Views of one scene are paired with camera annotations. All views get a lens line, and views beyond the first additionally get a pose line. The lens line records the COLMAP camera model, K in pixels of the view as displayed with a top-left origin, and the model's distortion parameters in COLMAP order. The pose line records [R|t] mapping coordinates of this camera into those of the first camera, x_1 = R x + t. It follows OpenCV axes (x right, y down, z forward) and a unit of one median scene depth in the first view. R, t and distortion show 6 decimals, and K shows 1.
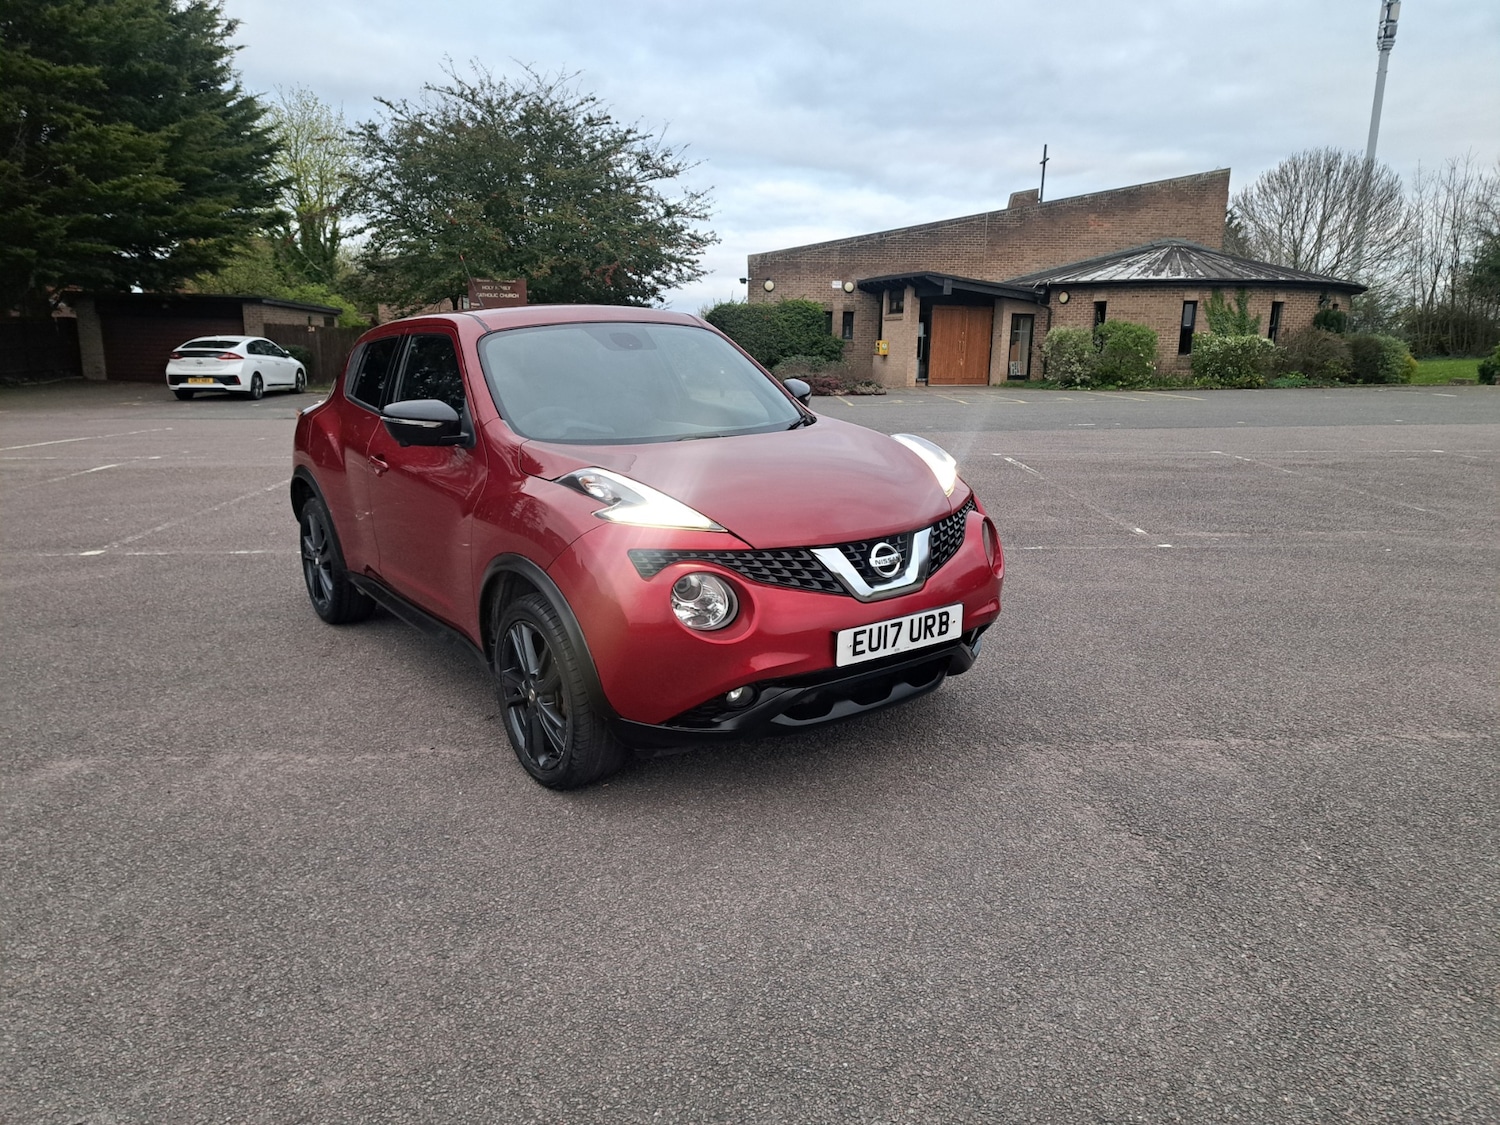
lens RADIAL K [[1079.2, 0, 765.0], [0, 1079.2, 583.2], [0, 0, 1]] dist [0.098036, -0.115591]
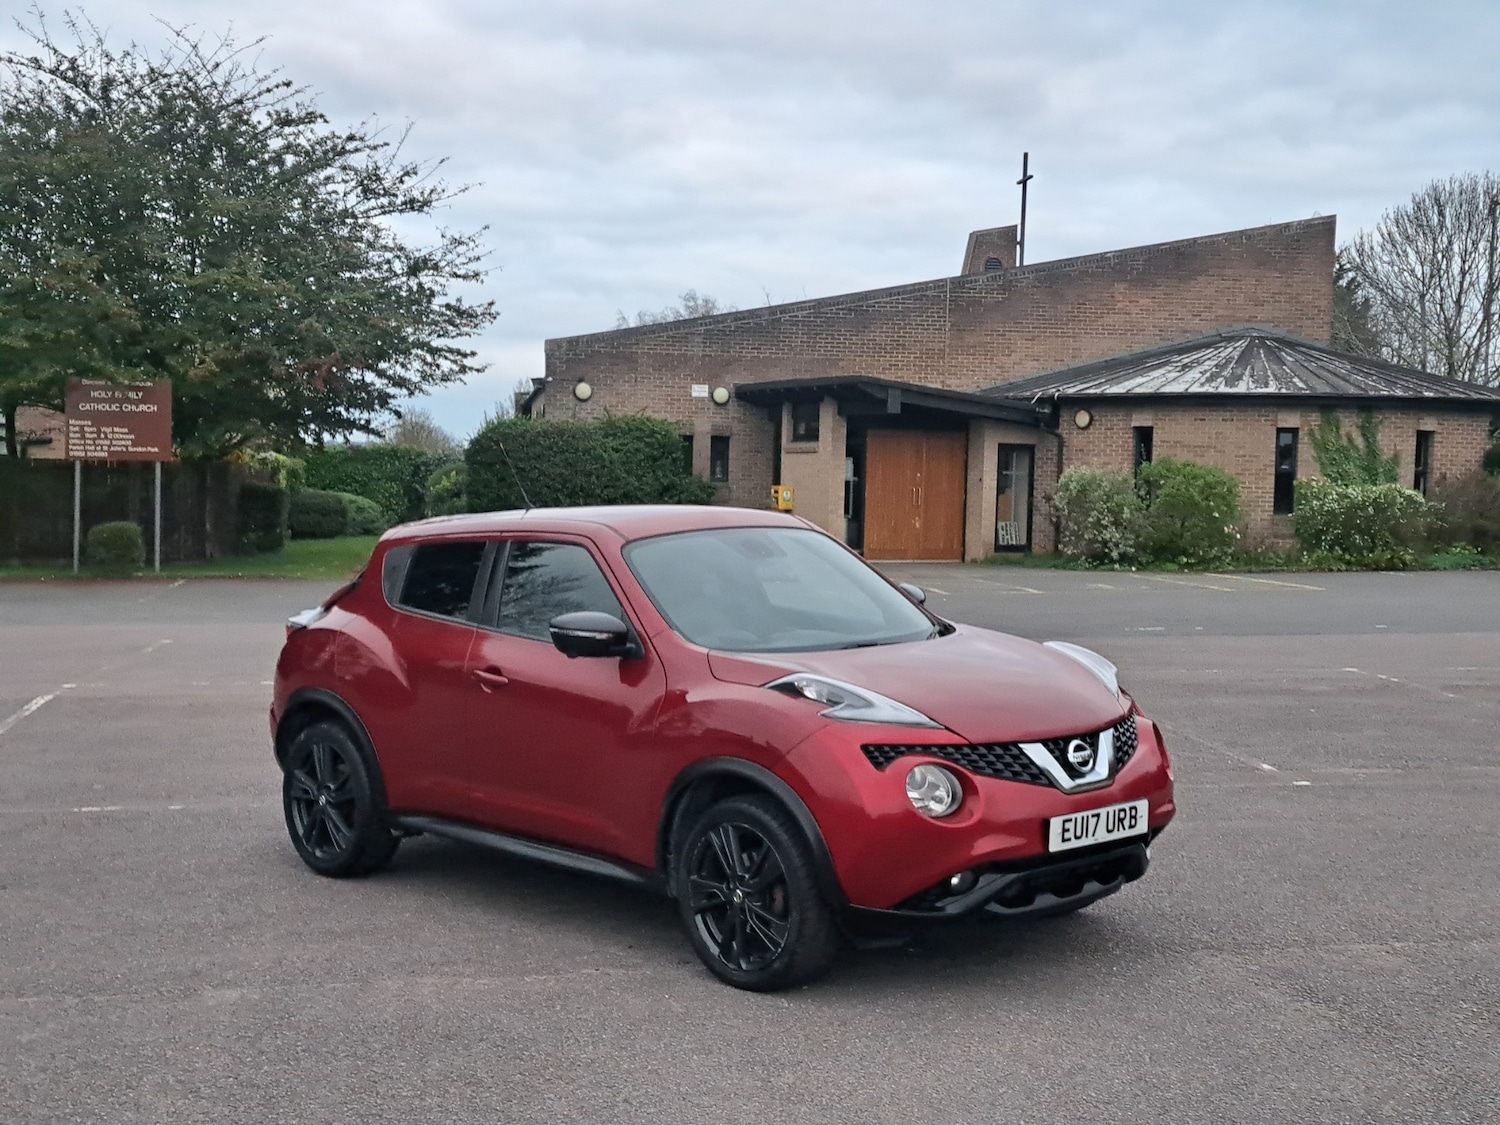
lens RADIAL K [[2185.9, 0, 746.8], [0, 2185.9, 609.6], [0, 0, 1]] dist [0.278730, -0.951504]
pose [[0.991745, -0.003259, 0.128183, -0.067665], [0.022808, 0.988219, -0.151336, 0.021541], [-0.126179, 0.153011, 0.980136, -0.152925]]
